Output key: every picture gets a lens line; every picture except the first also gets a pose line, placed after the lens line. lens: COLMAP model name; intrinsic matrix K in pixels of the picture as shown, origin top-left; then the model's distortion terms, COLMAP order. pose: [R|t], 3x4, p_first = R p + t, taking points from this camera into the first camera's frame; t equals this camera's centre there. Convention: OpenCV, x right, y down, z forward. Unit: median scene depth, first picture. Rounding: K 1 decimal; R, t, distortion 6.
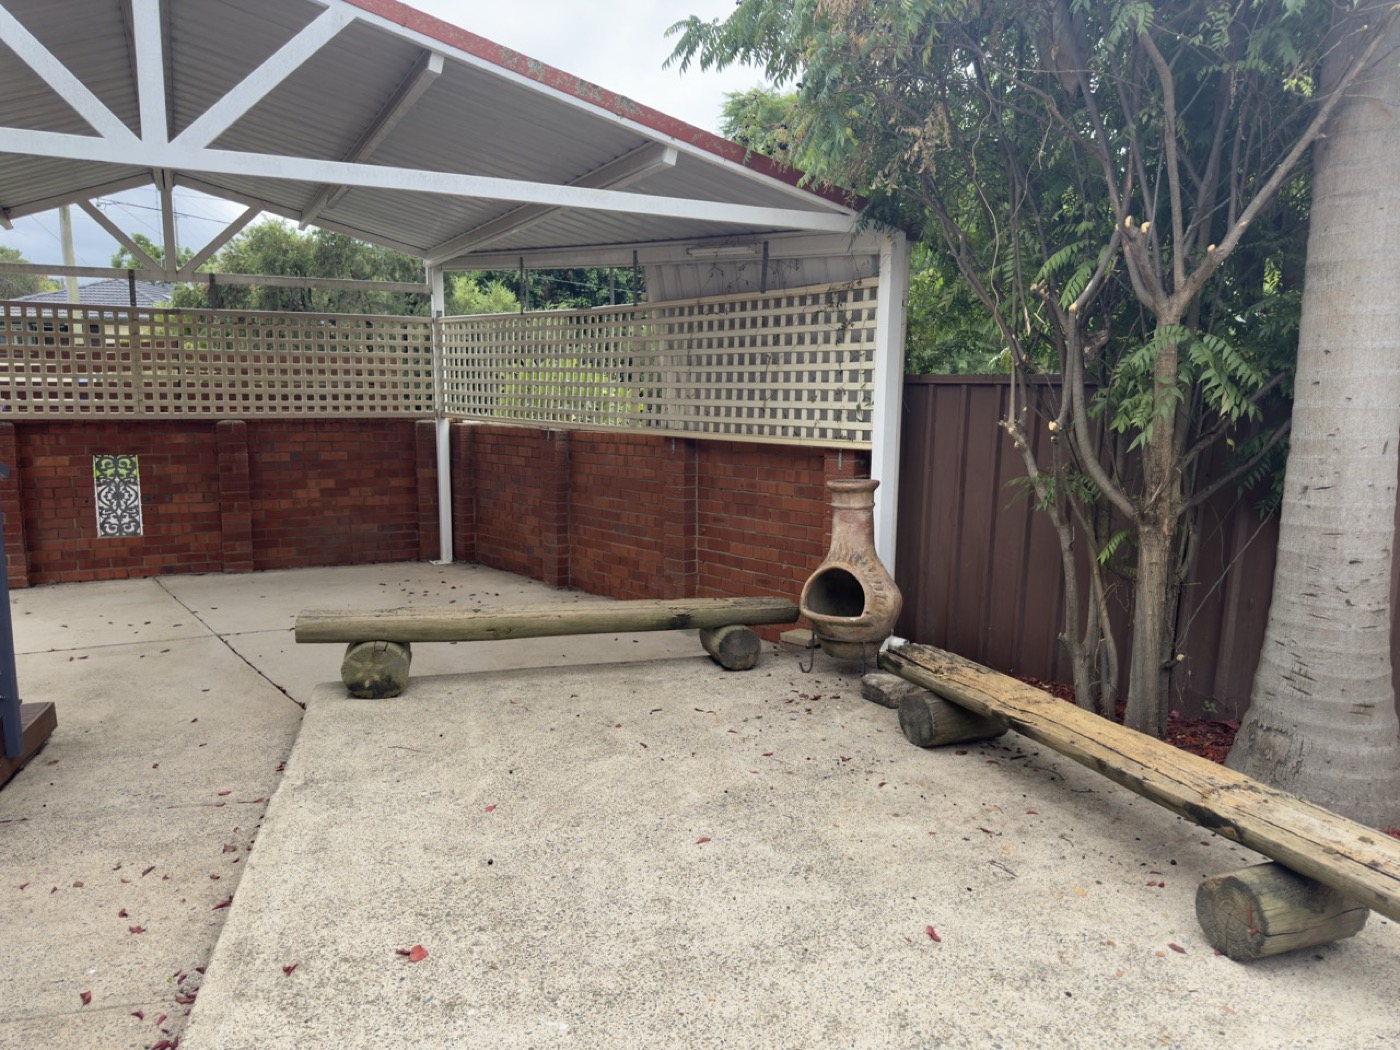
lens RADIAL K [[983.7, 0, 700.0], [0, 983.7, 525.0], [0, 0, 1]] dist [0.001508, -0.005593]
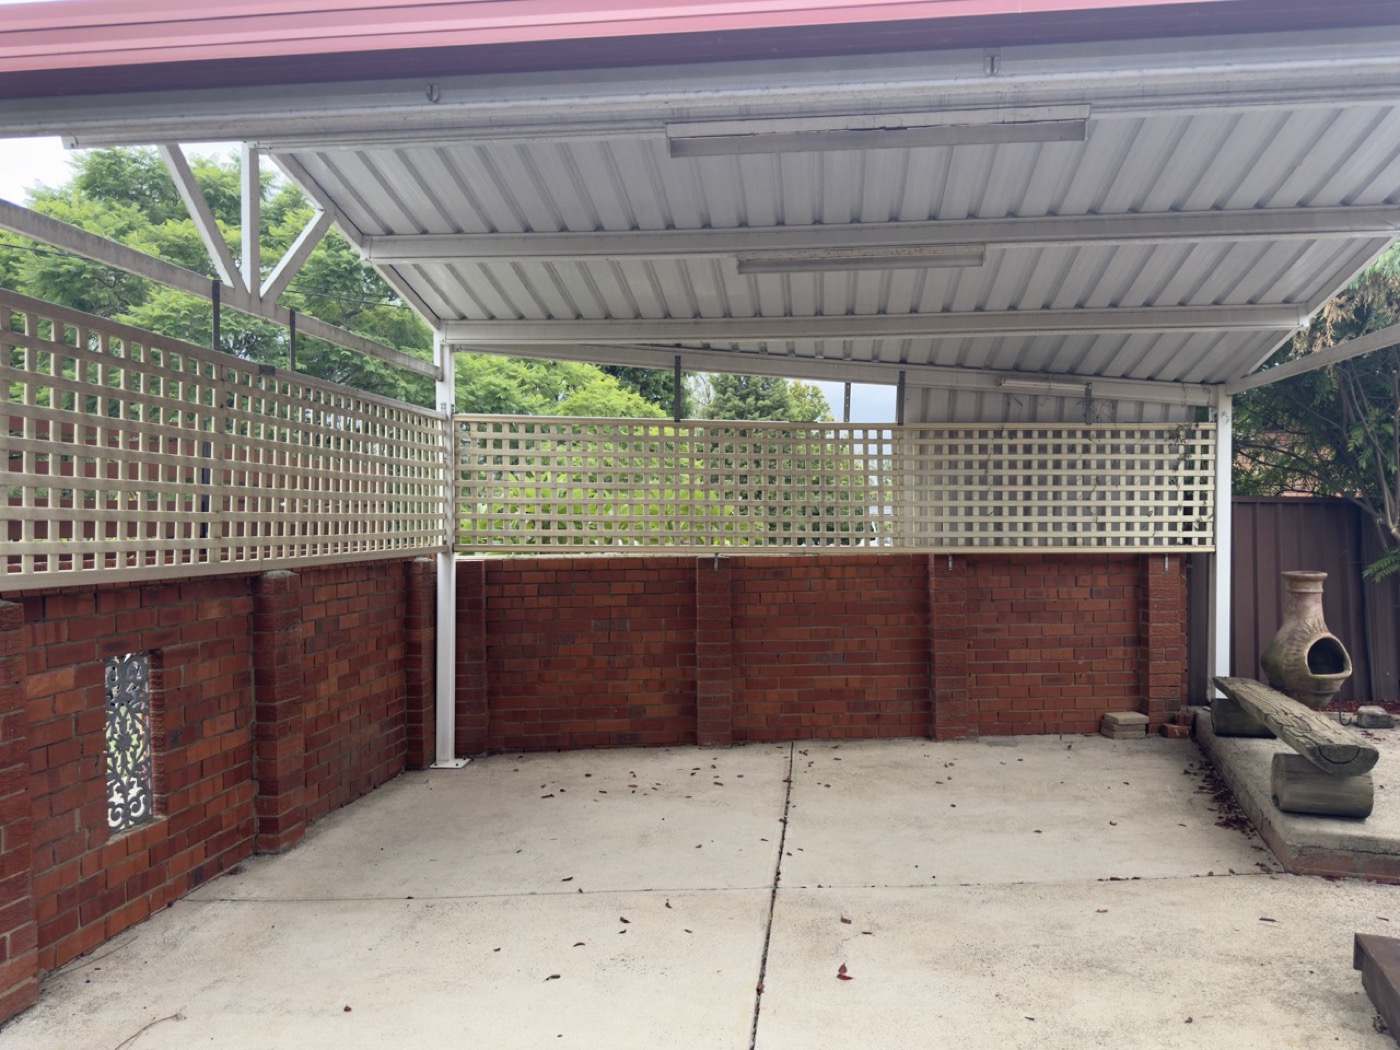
lens RADIAL K [[1036.6, 0, 698.1], [0, 1036.6, 486.6], [0, 0, 1]] dist [0.034255, -0.001102]
pose [[0.578667, 0.006596, 0.815538, -1.084885], [0.117079, 0.988938, -0.091072, -0.093861], [-0.807117, 0.148182, 0.571493, 0.607268]]
